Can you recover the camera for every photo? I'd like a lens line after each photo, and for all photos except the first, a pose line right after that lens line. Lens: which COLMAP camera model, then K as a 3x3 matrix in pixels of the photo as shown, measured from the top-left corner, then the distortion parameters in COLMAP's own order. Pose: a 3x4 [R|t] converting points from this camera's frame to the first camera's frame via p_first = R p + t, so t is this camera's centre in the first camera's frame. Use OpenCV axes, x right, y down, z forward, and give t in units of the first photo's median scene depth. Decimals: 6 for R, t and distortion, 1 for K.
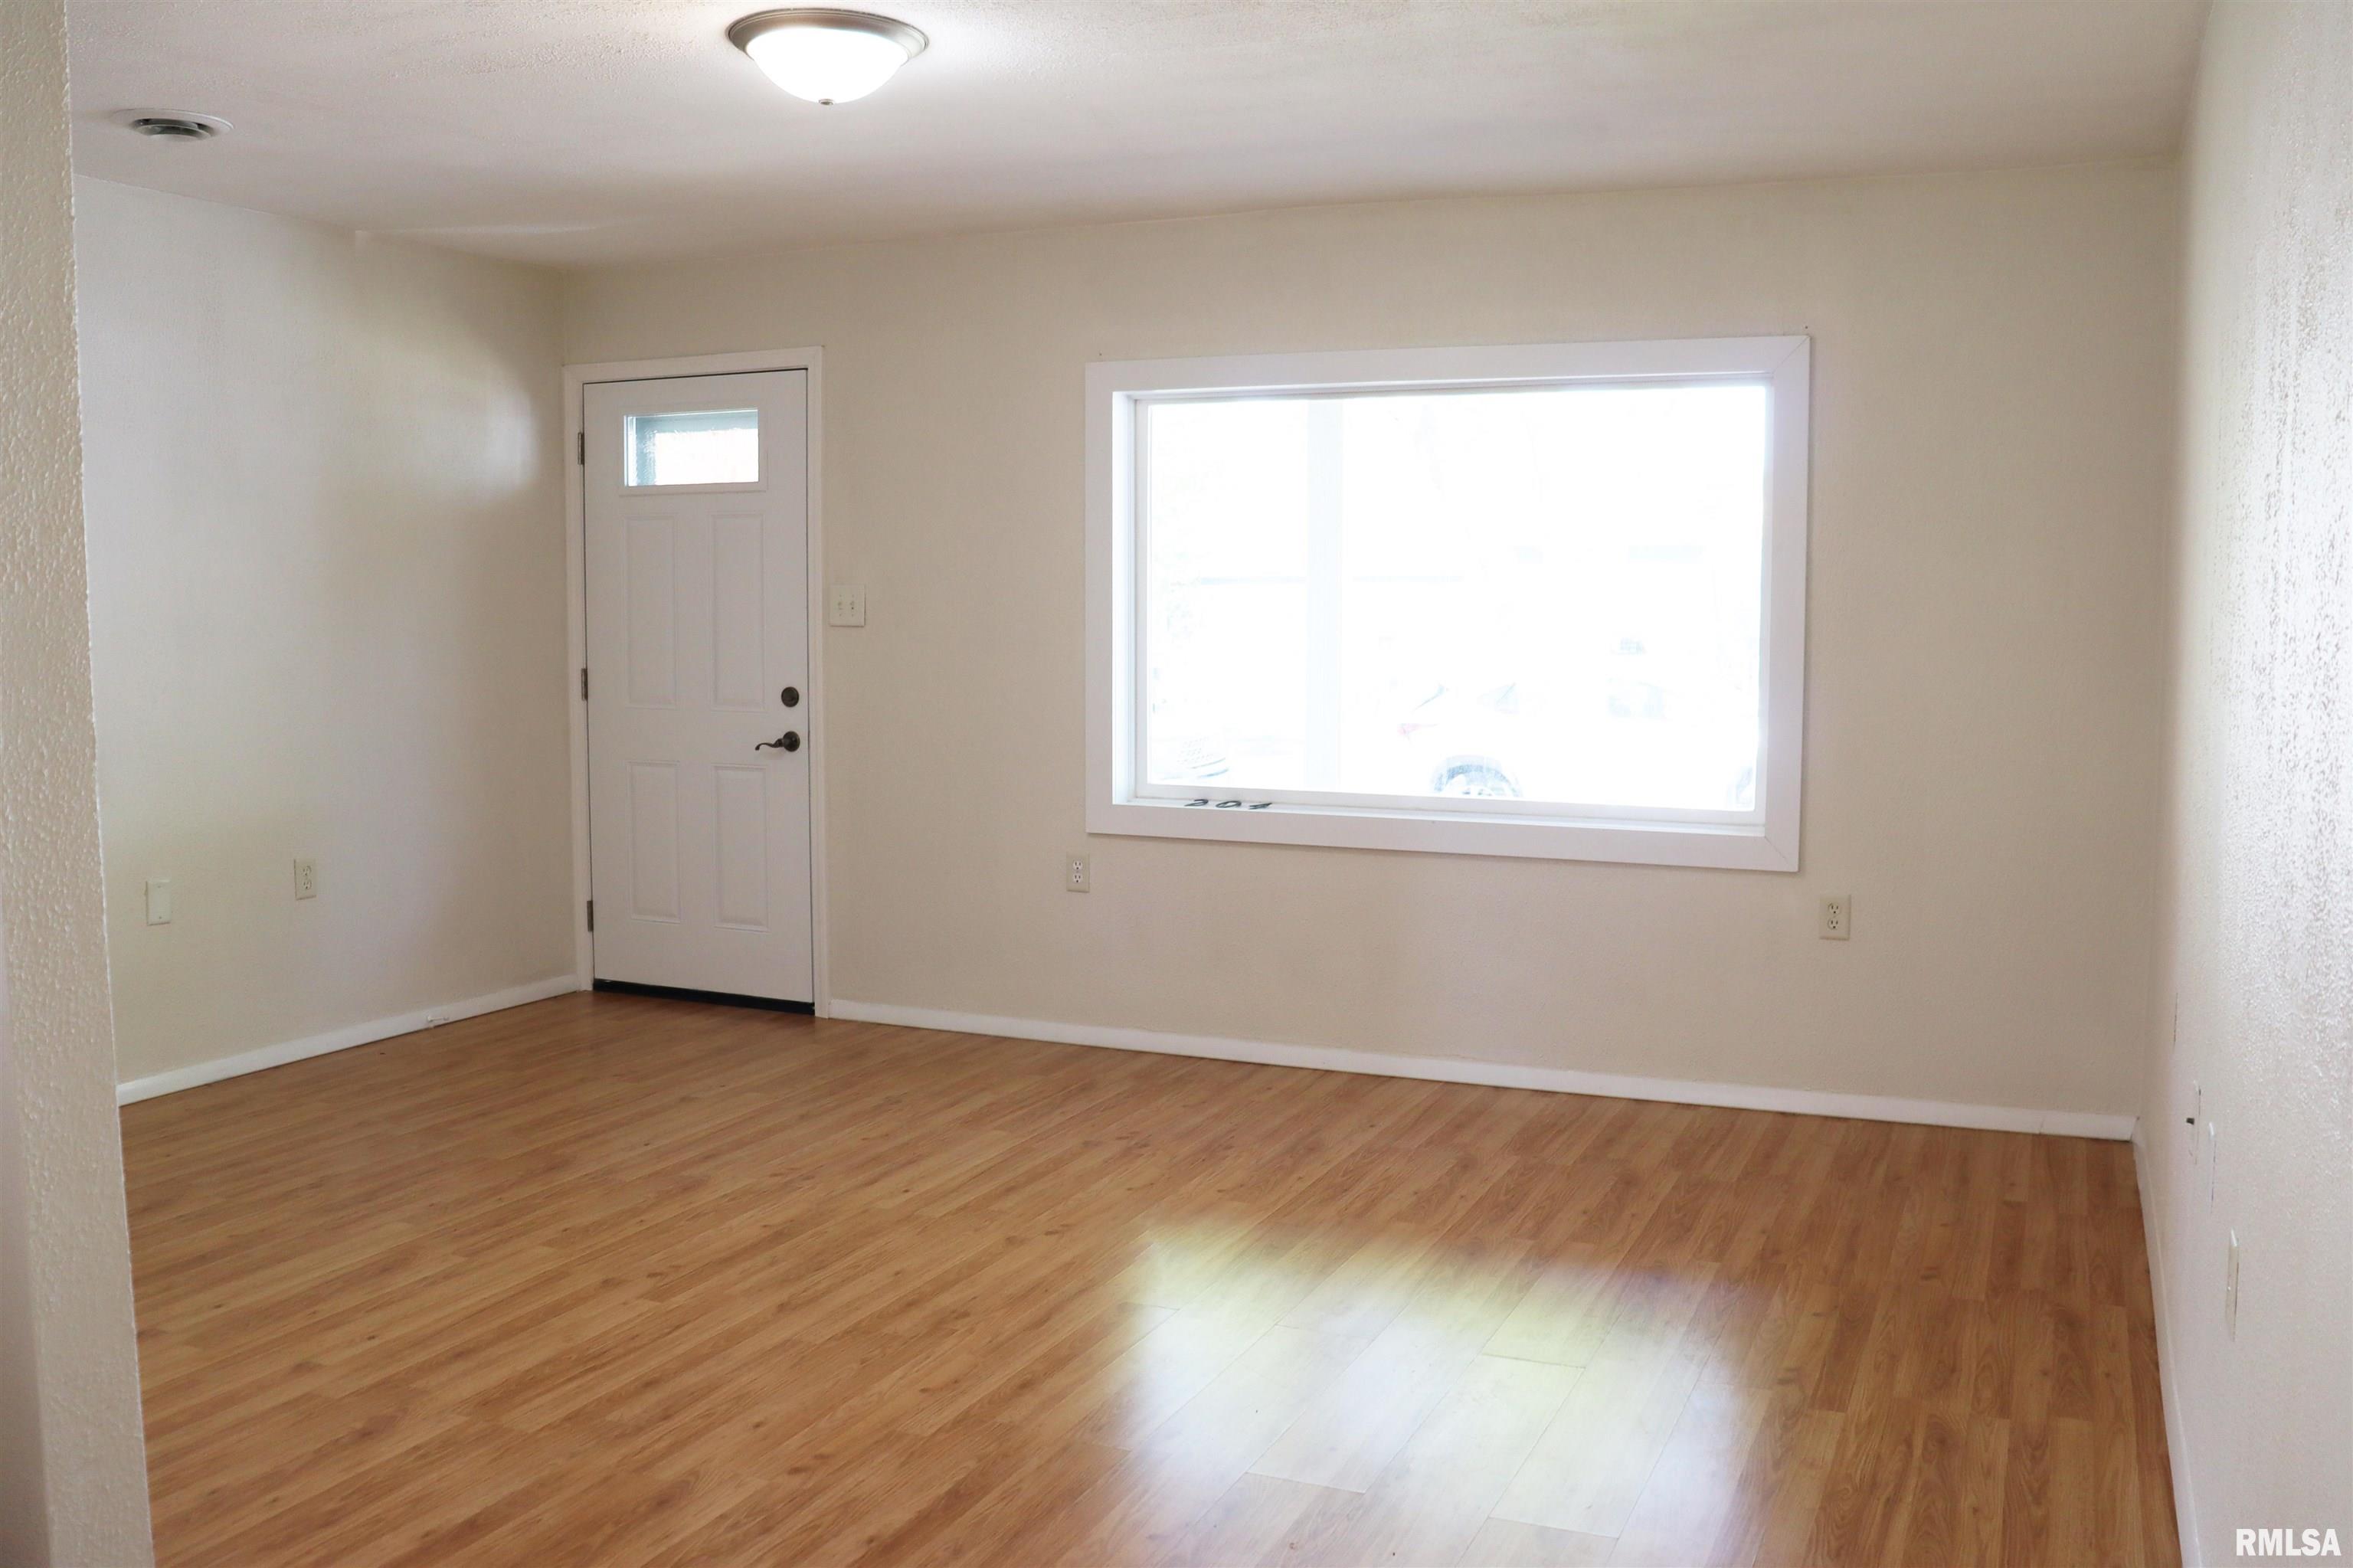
lens RADIAL K [[1999.2, 0, 1196.5], [0, 1999.2, 779.5], [0, 0, 1]] dist [-0.174887, 0.159493]
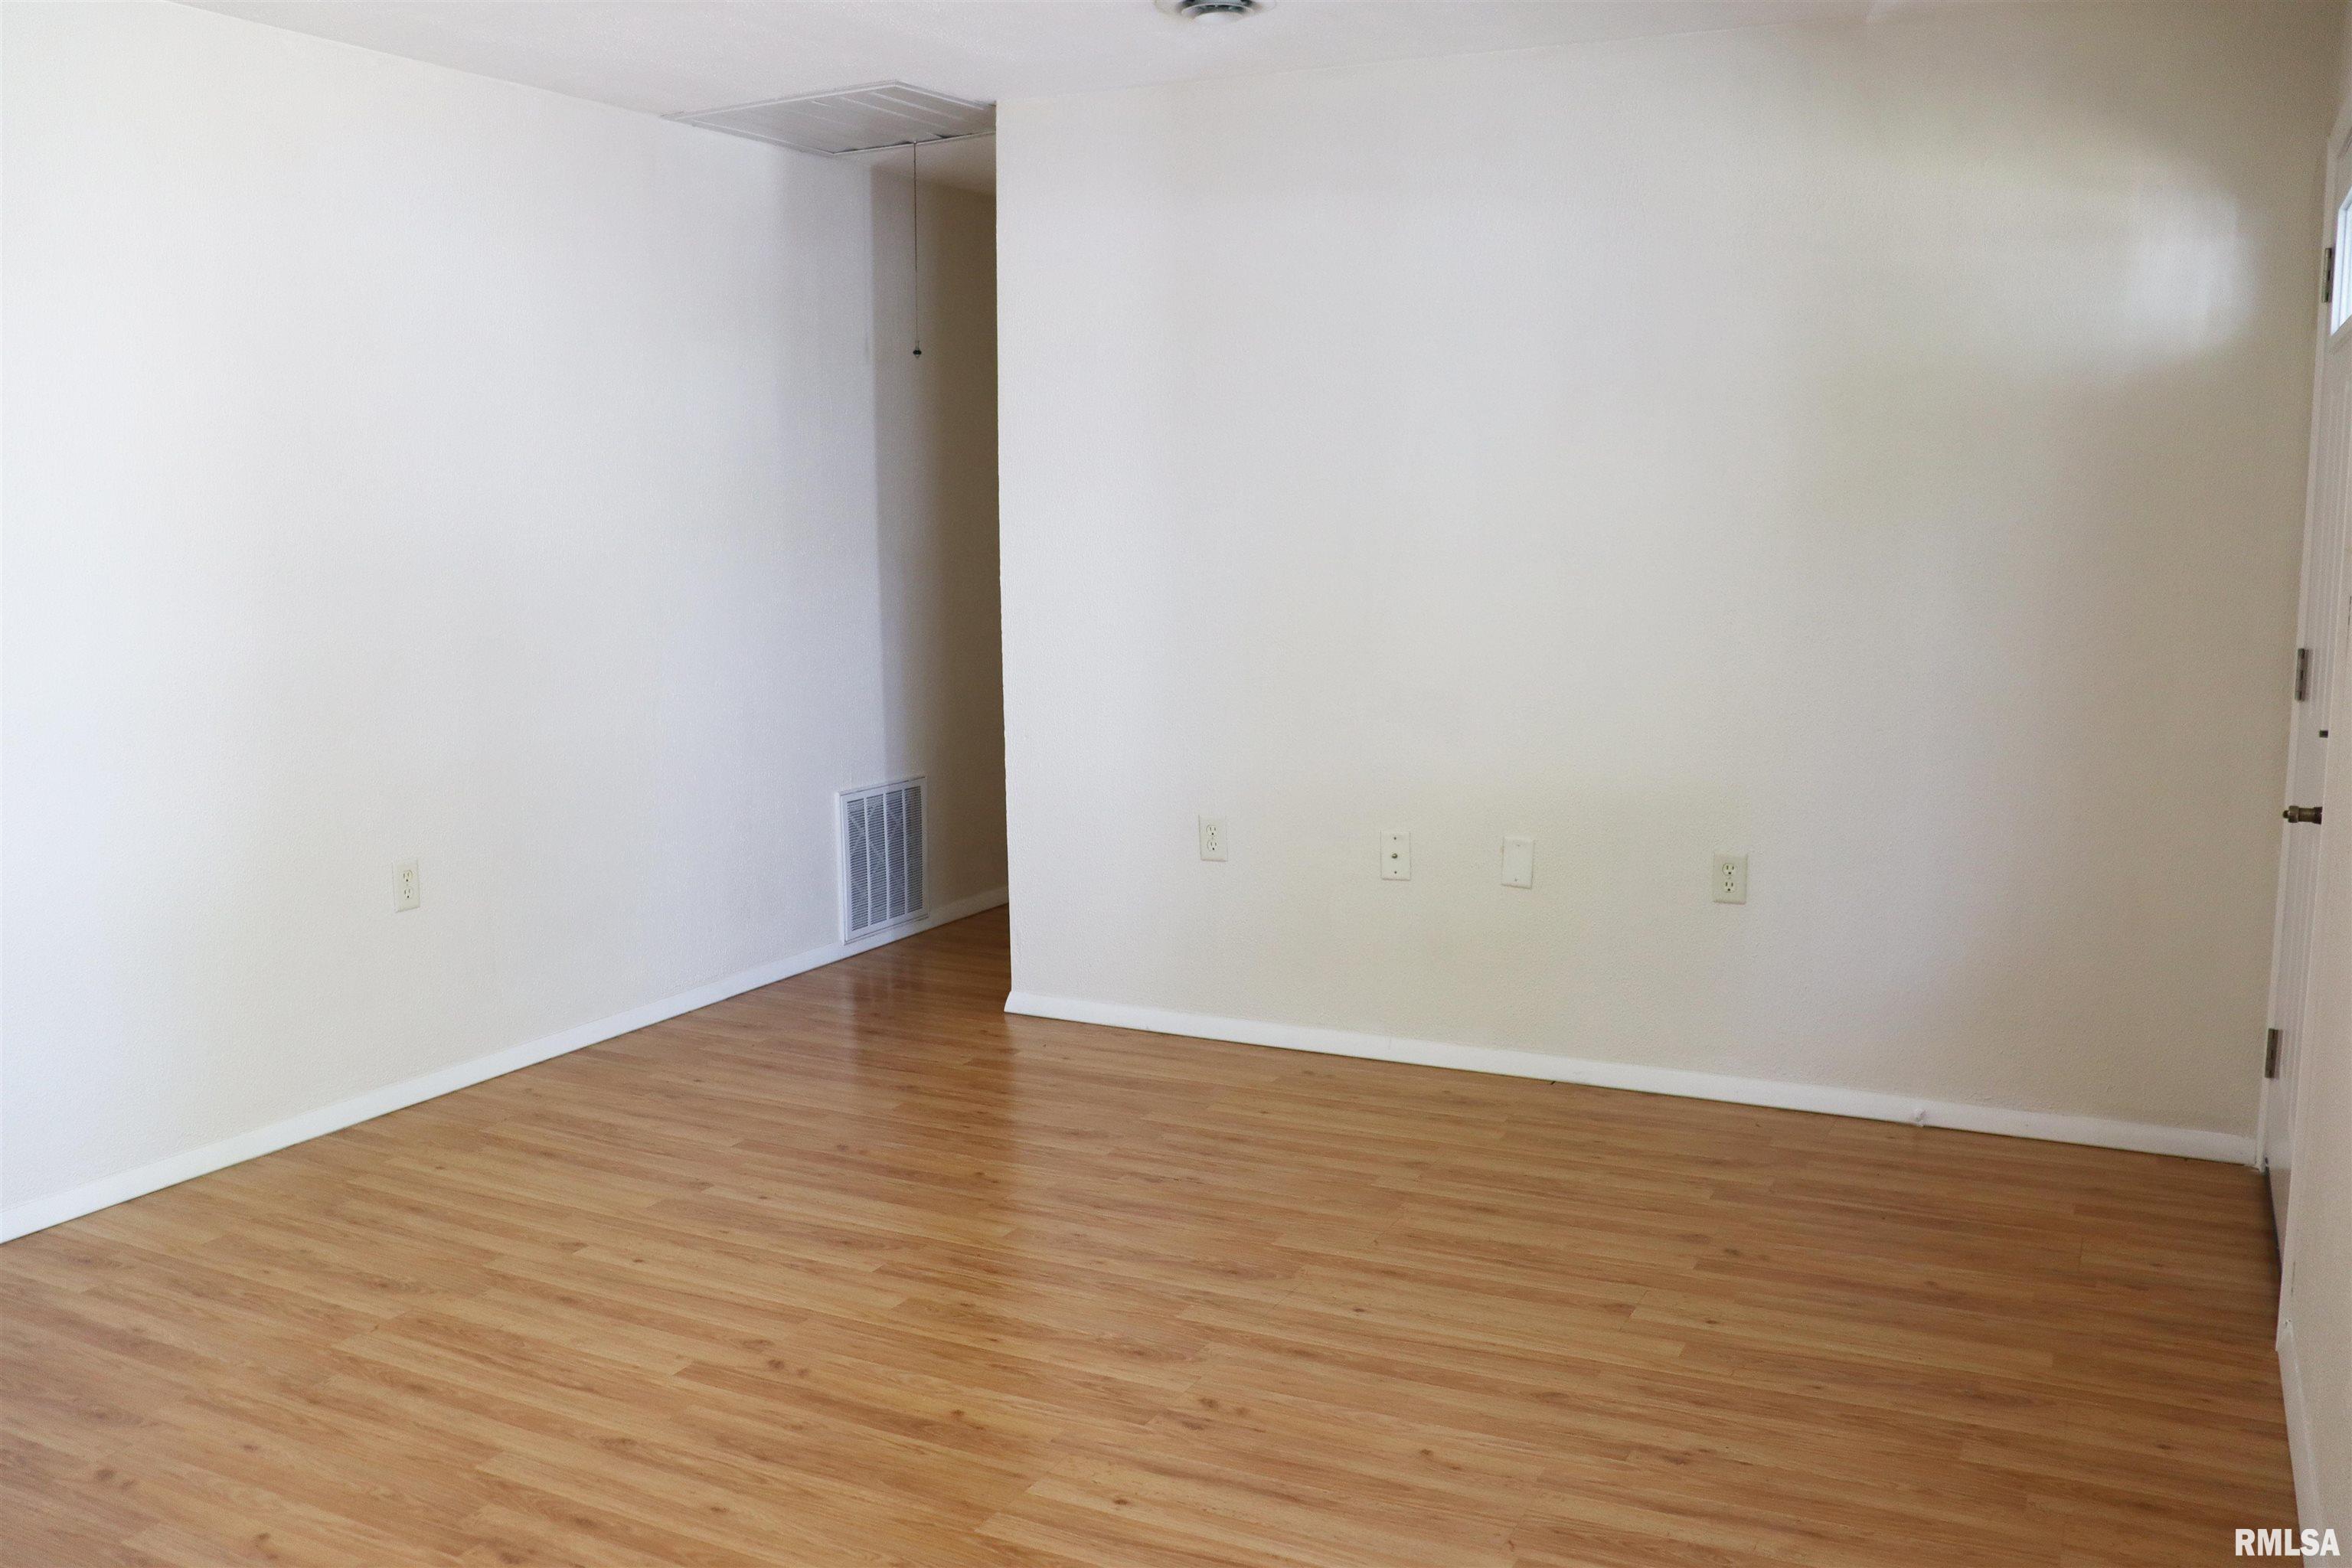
lens RADIAL K [[1998.3, 0, 1196.0], [0, 1998.3, 779.5], [0, 0, 1]] dist [-0.174887, 0.159493]
pose [[-0.049809, 0.134870, -0.989611, 0.504290], [-0.086349, 0.986549, 0.138799, -0.120641], [0.995019, 0.092366, -0.037493, 1.207246]]
